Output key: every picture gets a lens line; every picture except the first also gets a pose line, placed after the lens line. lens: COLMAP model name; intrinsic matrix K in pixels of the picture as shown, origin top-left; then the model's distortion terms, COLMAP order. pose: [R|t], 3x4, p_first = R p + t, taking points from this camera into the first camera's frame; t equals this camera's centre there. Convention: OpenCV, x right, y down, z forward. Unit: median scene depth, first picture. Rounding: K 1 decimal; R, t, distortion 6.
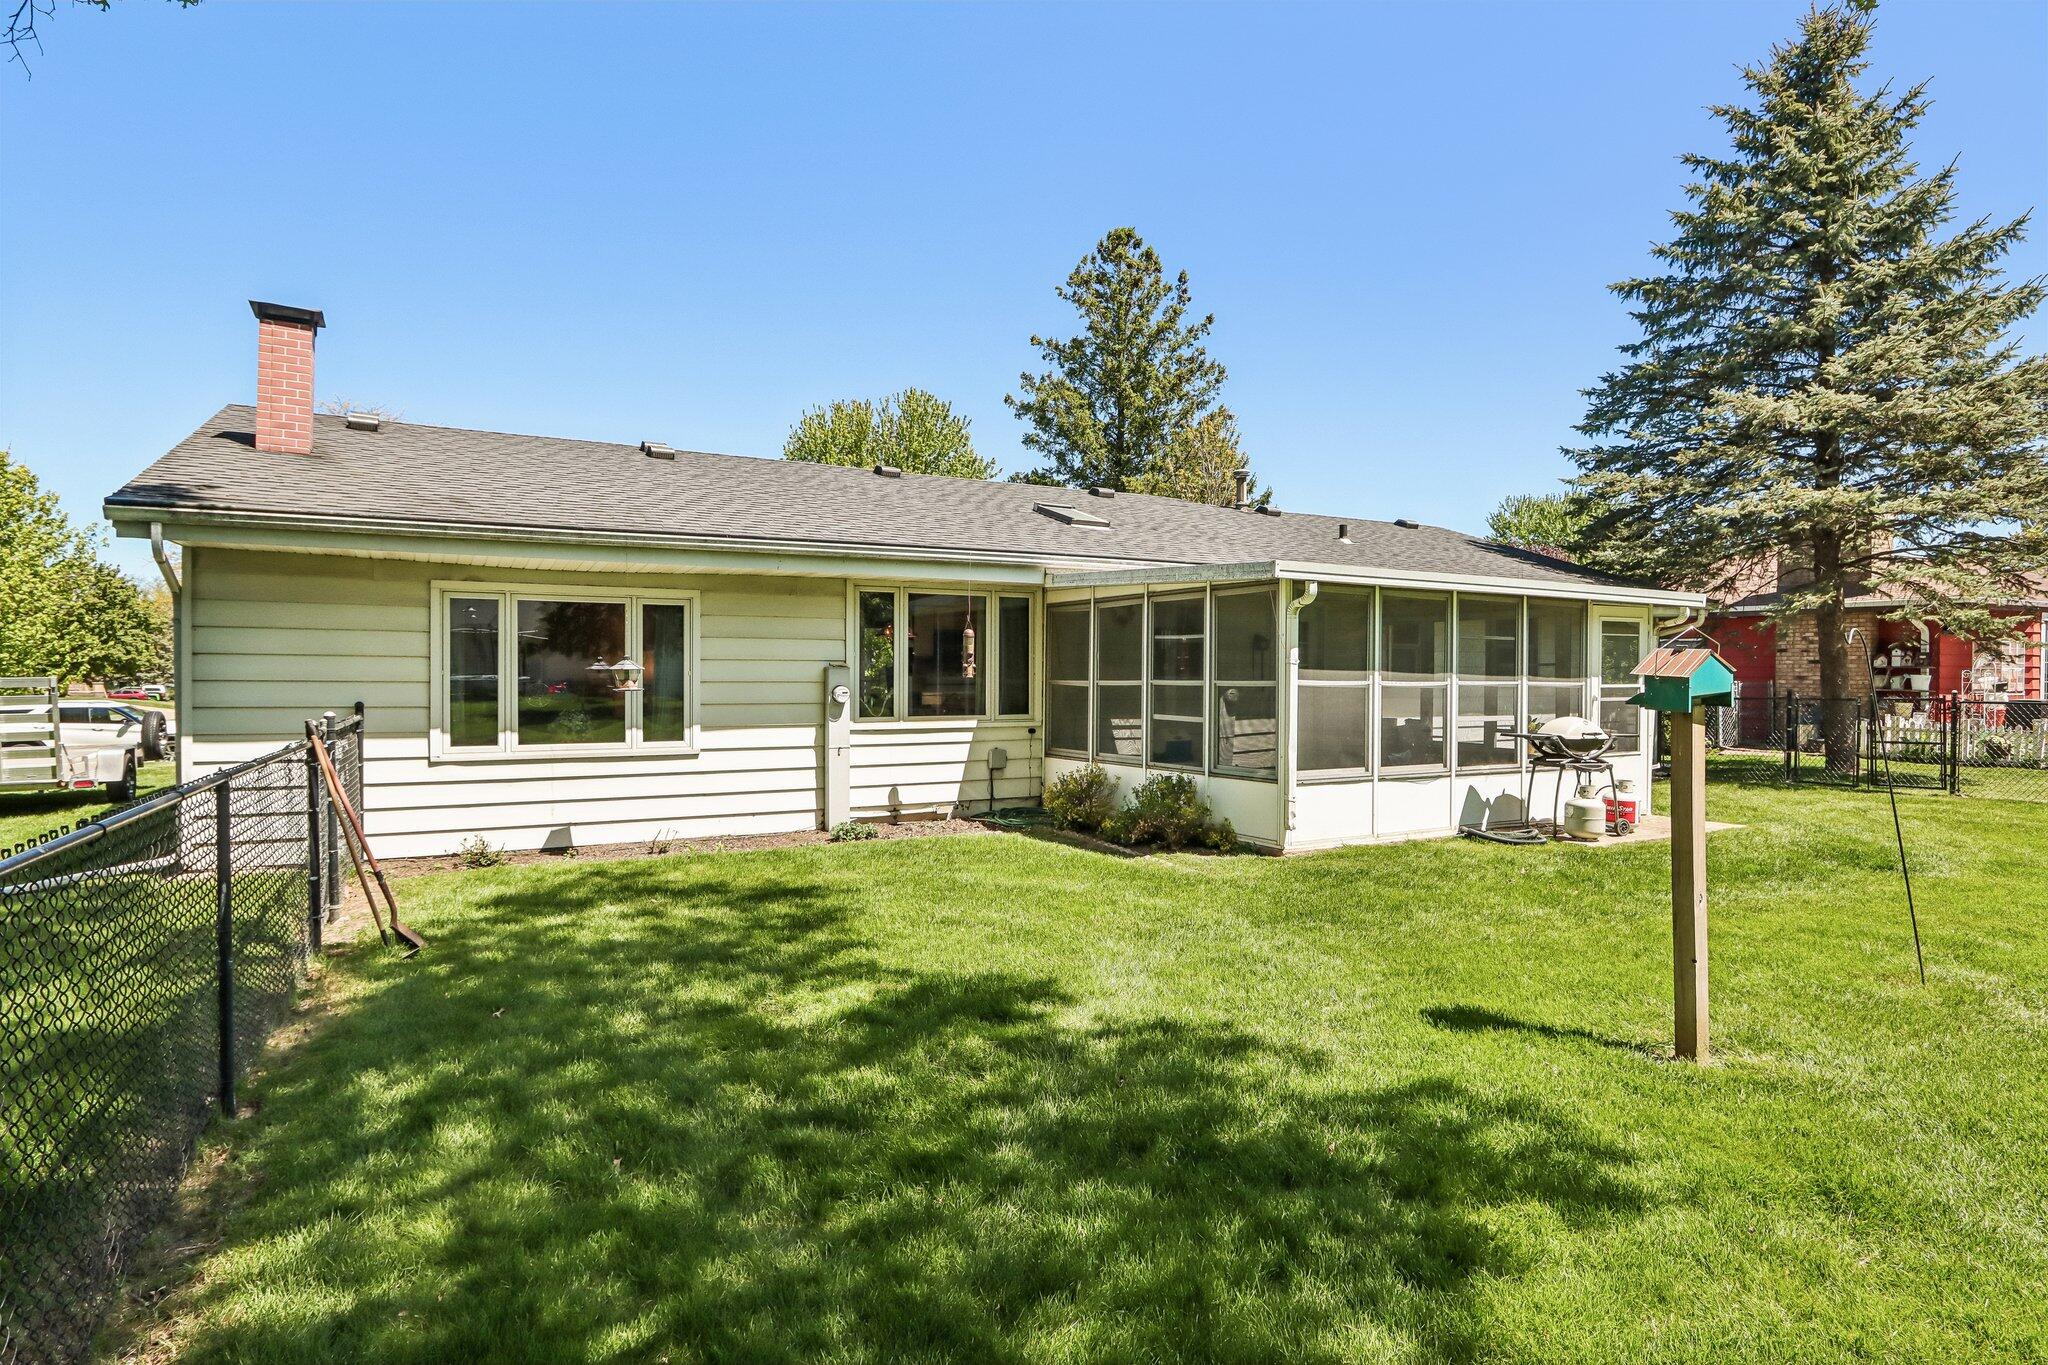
lens RADIAL K [[1108.6, 0, 1026.4], [0, 1108.6, 680.8], [0, 0, 1]] dist [-0.002988, -0.004546]
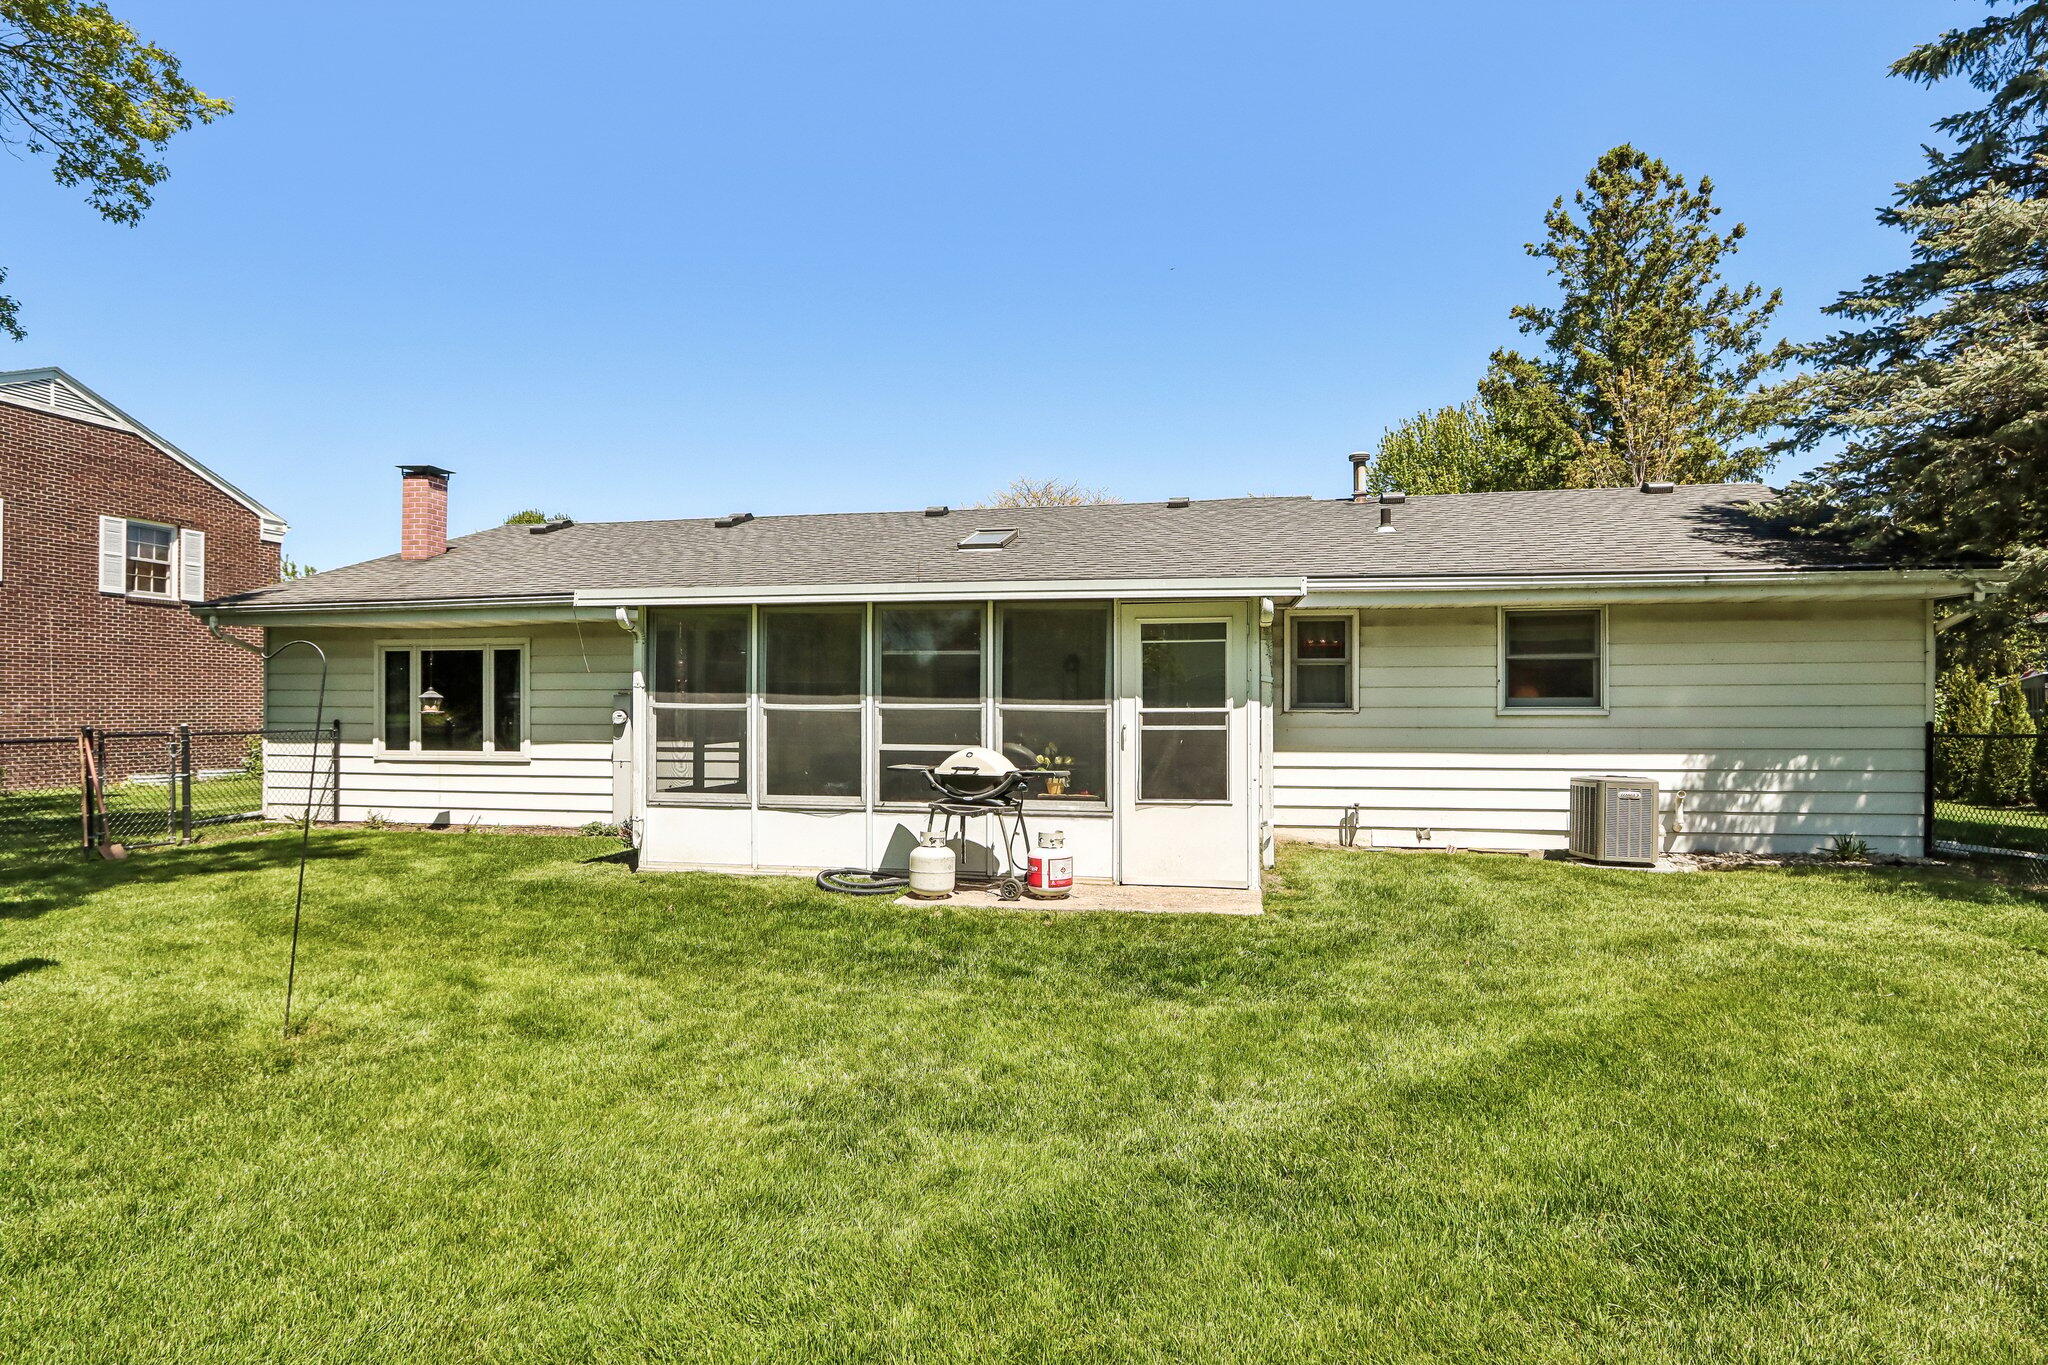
lens RADIAL K [[1108.6, 0, 1023.2], [0, 1108.6, 721.5], [0, 0, 1]] dist [-0.002988, -0.004546]
pose [[0.754471, 0.005719, -0.656309, 1.039856], [-0.001601, 0.999975, 0.006873, 0.008012], [0.656332, -0.004134, 0.754461, 0.401822]]
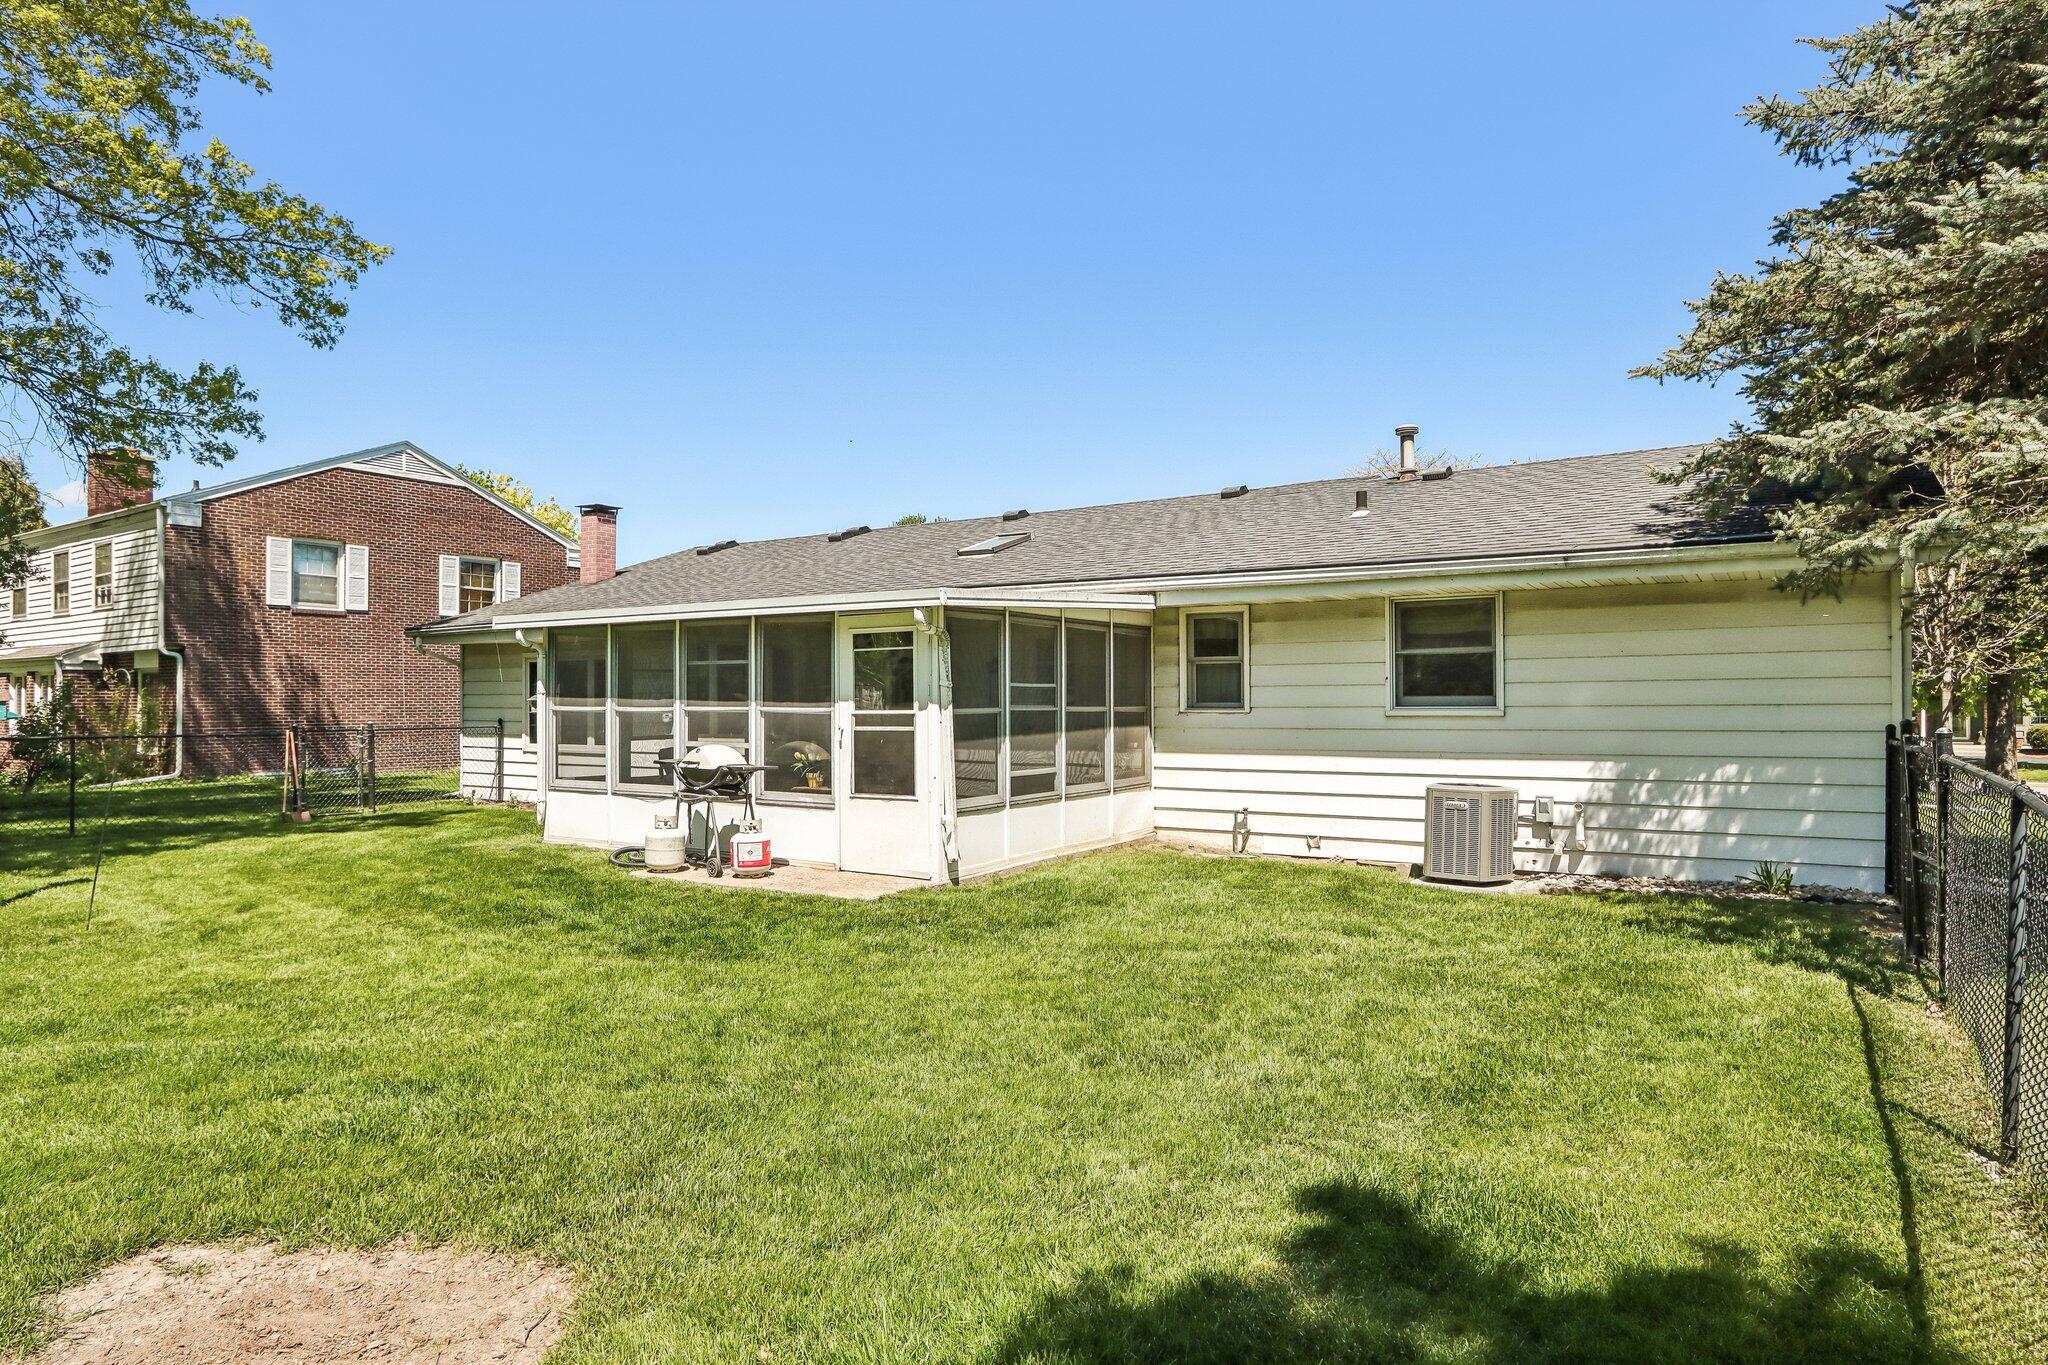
lens RADIAL K [[1196.3, 0, 1028.6], [0, 1196.3, 686.6], [0, 0, 1]] dist [-0.004285, 0.004862]
pose [[0.461539, -0.016976, -0.886957, 1.500219], [-0.000101, 0.999816, -0.019188, 0.003196], [0.887120, 0.008945, 0.461453, 0.758319]]
